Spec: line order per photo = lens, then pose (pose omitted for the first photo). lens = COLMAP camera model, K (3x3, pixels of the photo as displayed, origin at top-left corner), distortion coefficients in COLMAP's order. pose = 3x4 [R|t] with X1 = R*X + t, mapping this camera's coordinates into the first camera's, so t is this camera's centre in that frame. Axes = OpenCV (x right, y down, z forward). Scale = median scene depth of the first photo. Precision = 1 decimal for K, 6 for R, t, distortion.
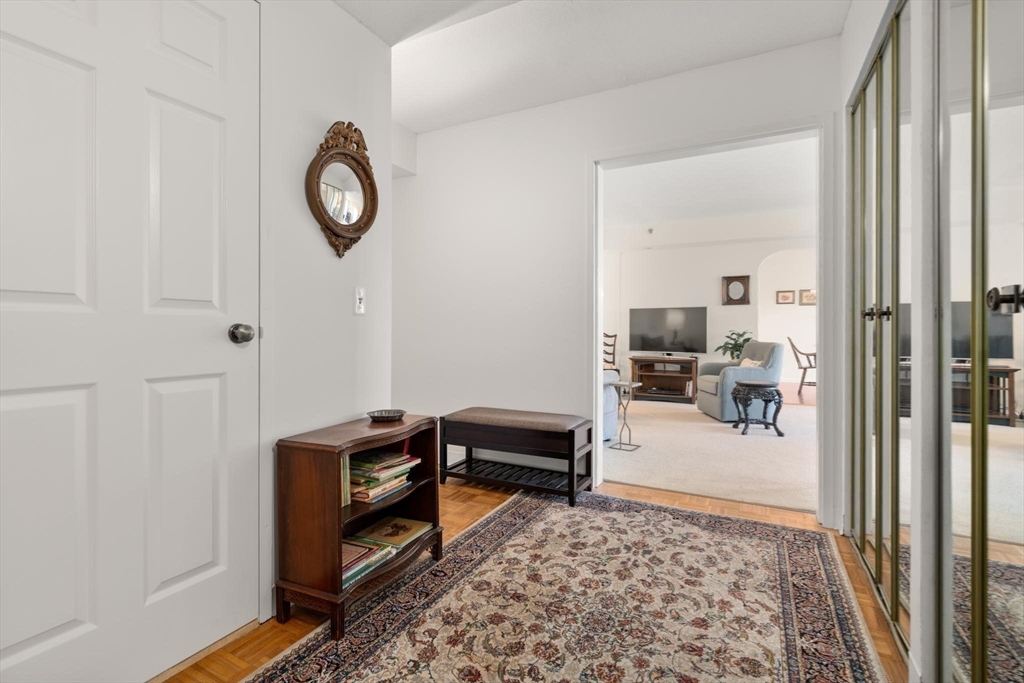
lens RADIAL K [[470.1, 0, 513.5], [0, 470.1, 333.6], [0, 0, 1]] dist [-0.001747, -0.000123]
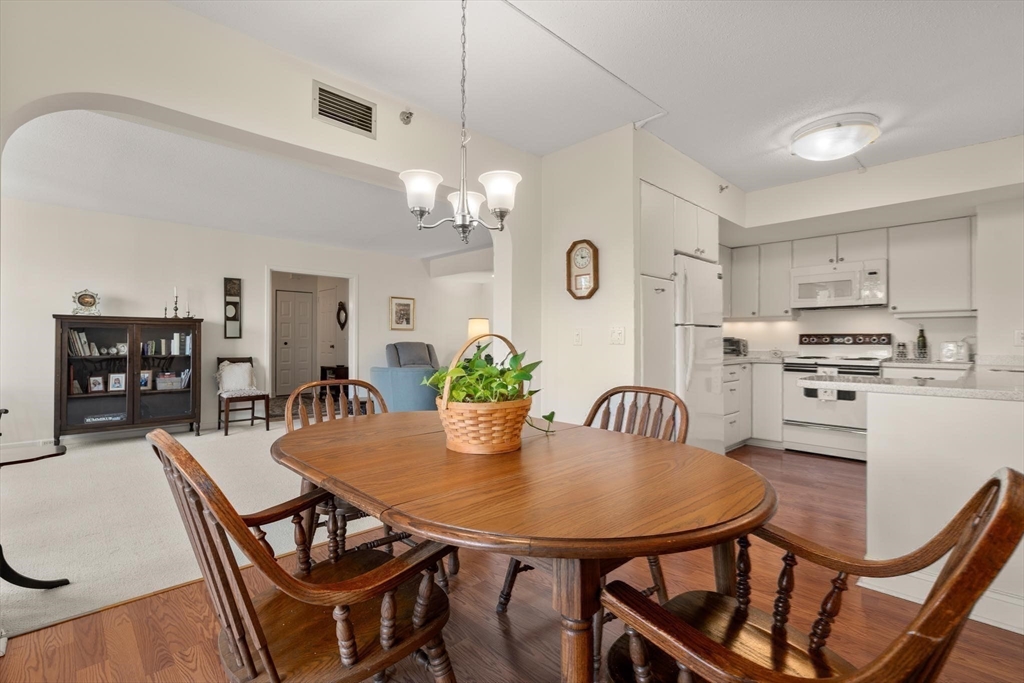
lens RADIAL K [[465.4, 0, 508.8], [0, 465.4, 340.0], [0, 0, 1]] dist [-0.001669, 0.000408]
pose [[-0.319848, -0.004919, -0.947456, 3.290515], [-0.012034, 0.999927, -0.001129, -0.078401], [0.947392, 0.011041, -0.319884, 3.824285]]
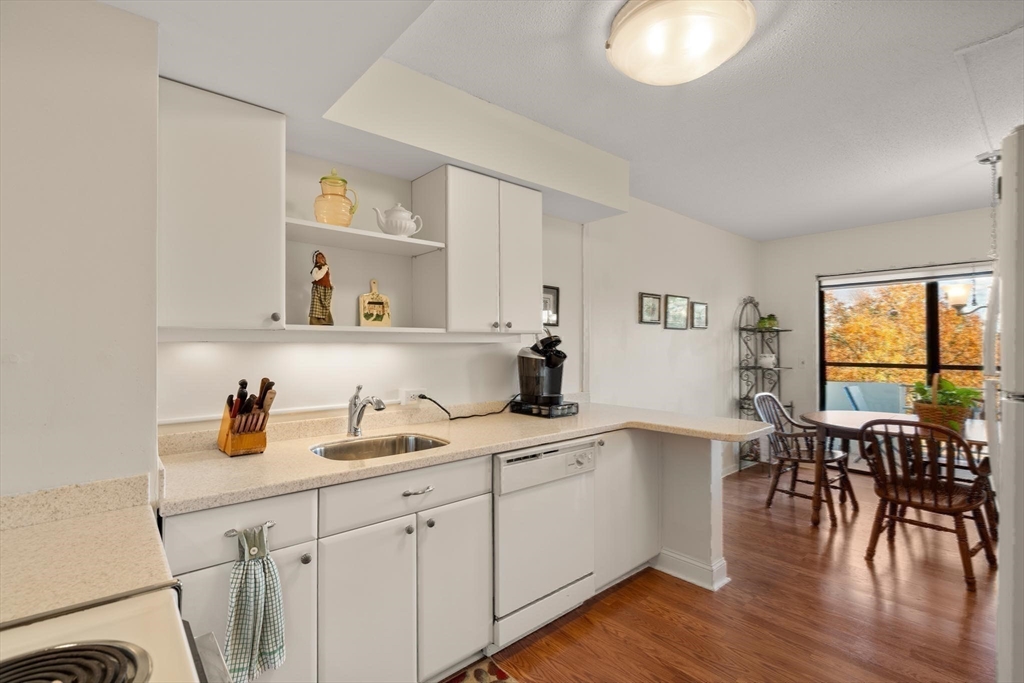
lens RADIAL K [[465.4, 0, 508.8], [0, 465.4, 340.0], [0, 0, 1]] dist [-0.001669, 0.000408]
pose [[0.365950, 0.007829, 0.930601, 0.583959], [0.011715, 0.999847, -0.013019, -0.199796], [-0.930561, 0.015666, 0.365803, 4.336543]]
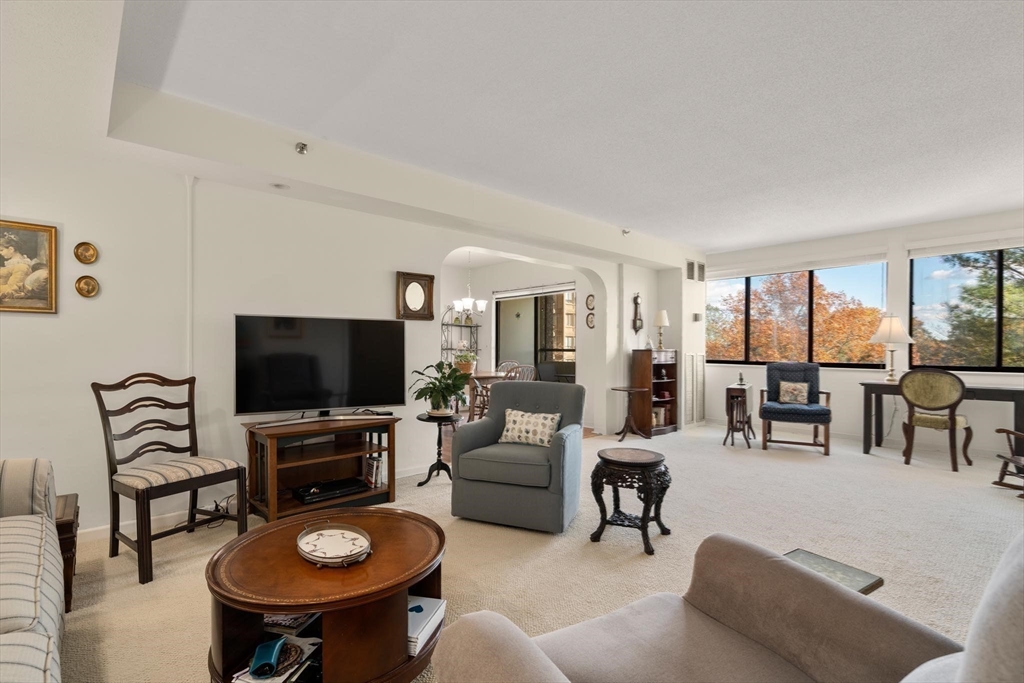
lens RADIAL K [[472.7, 0, 509.2], [0, 472.7, 351.3], [0, 0, 1]] dist [-0.001243, -0.000971]
pose [[0.352230, -0.009080, 0.935869, -0.226514], [0.005746, 0.999955, 0.007539, -0.077623], [-0.935896, 0.002722, 0.352267, 2.168220]]
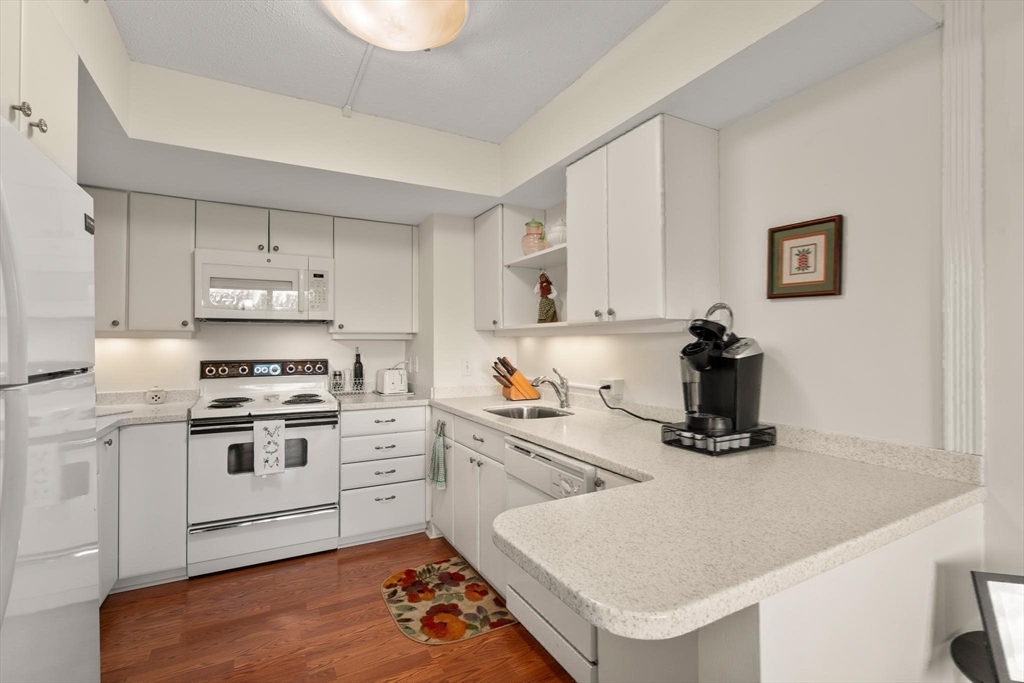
lens RADIAL K [[468.5, 0, 510.7], [0, 468.5, 339.5], [0, 0, 1]] dist [-0.002819, 0.000048]
pose [[0.828668, -0.008010, -0.559683, 2.086699], [-0.002441, 0.999836, -0.017923, -0.176930], [0.559735, 0.016218, 0.828513, 3.820051]]
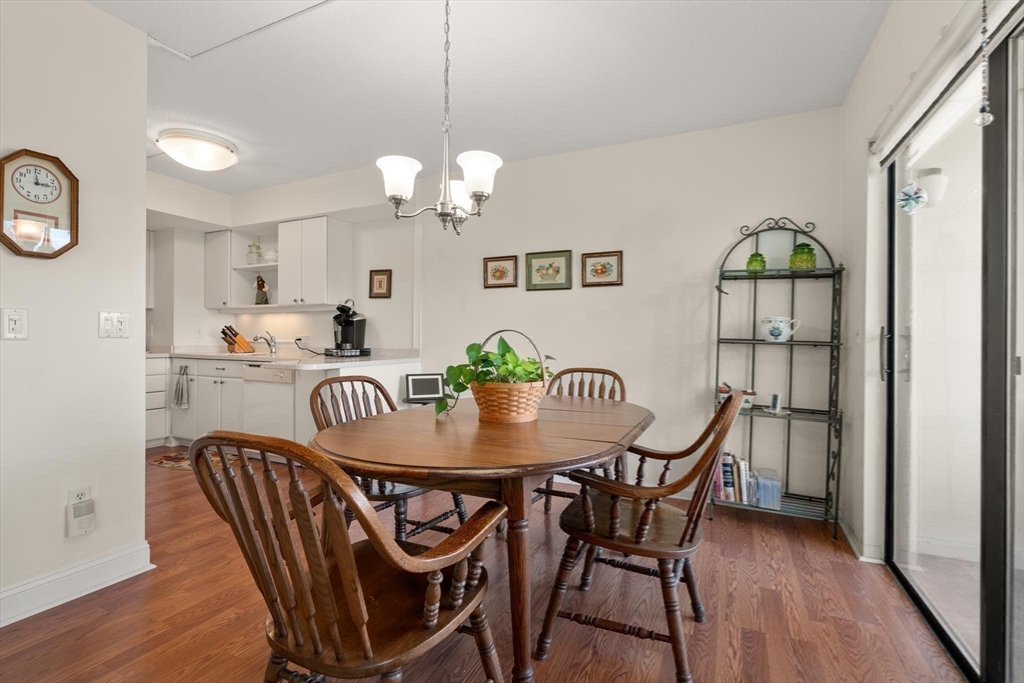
lens RADIAL K [[472.4, 0, 510.5], [0, 472.4, 336.5], [0, 0, 1]] dist [-0.000635, 0.000613]
pose [[0.999345, 0.004147, 0.035957, 2.572426], [-0.003625, 0.999887, -0.014582, -0.061199], [-0.036013, 0.014442, 0.999247, 2.595241]]
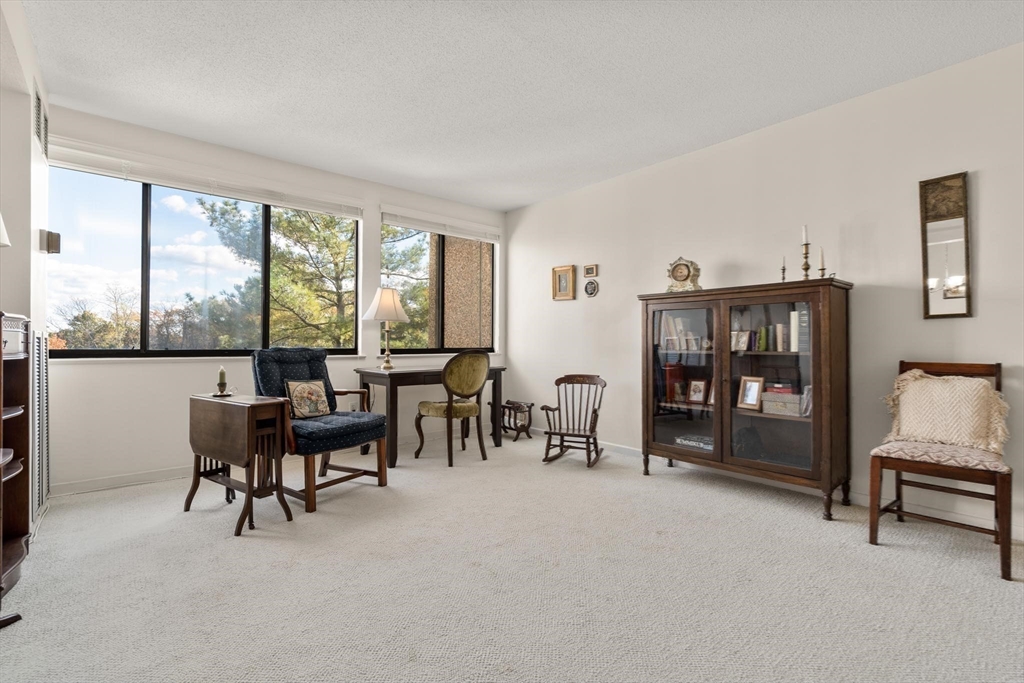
lens RADIAL K [[462.2, 0, 509.0], [0, 462.2, 338.7], [0, 0, 1]] dist [-0.003341, -0.000317]
pose [[-0.925272, 0.000968, 0.379304, 1.655147], [-0.000066, 0.999996, -0.002713, -0.010312], [-0.379305, -0.002535, -0.925268, 2.803597]]
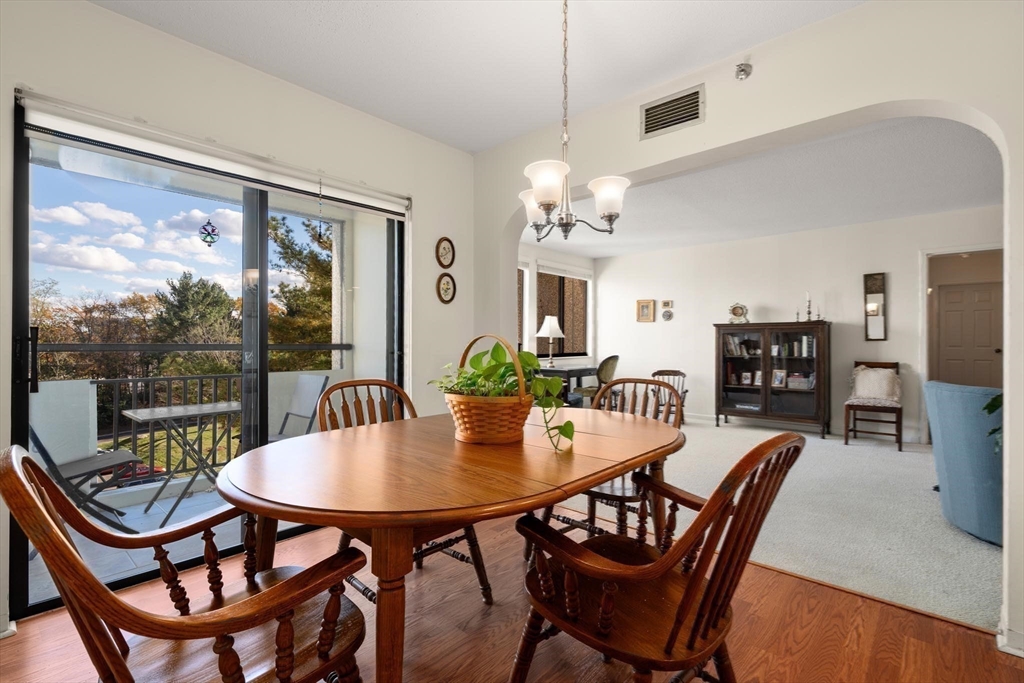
lens RADIAL K [[468.5, 0, 510.7], [0, 468.5, 339.5], [0, 0, 1]] dist [-0.002819, 0.000048]
pose [[-0.966047, -0.001184, 0.258365, 2.356547], [-0.000484, 0.999996, 0.002775, -0.084177], [-0.258367, 0.002556, -0.966043, 4.323215]]
